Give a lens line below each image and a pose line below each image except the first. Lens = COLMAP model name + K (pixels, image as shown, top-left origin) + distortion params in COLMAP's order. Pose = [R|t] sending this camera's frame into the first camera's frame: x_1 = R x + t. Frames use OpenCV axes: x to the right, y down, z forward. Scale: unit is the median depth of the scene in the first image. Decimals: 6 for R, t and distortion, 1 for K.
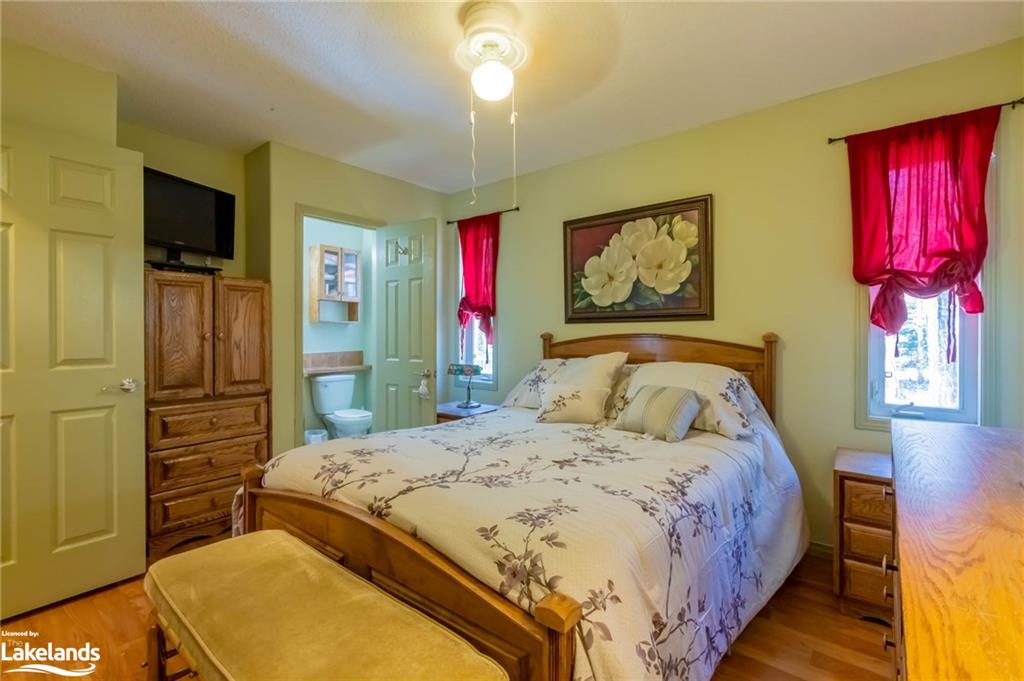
lens RADIAL K [[465.0, 0, 502.1], [0, 465.0, 337.1], [0, 0, 1]] dist [-0.003316, 0.002788]
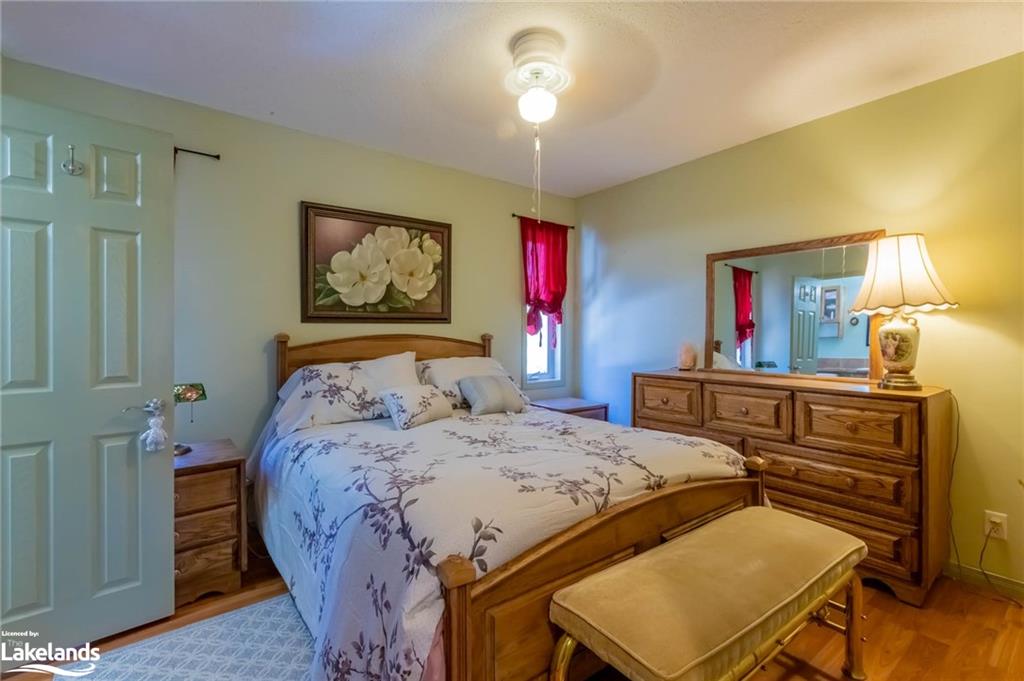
lens RADIAL K [[465.0, 0, 515.6], [0, 465.0, 338.3], [0, 0, 1]] dist [-0.003316, 0.002788]
pose [[0.218046, -0.010586, 0.975881, -0.734554], [0.009376, 0.999918, 0.008752, -0.005223], [-0.975894, 0.007241, 0.218127, 0.536638]]
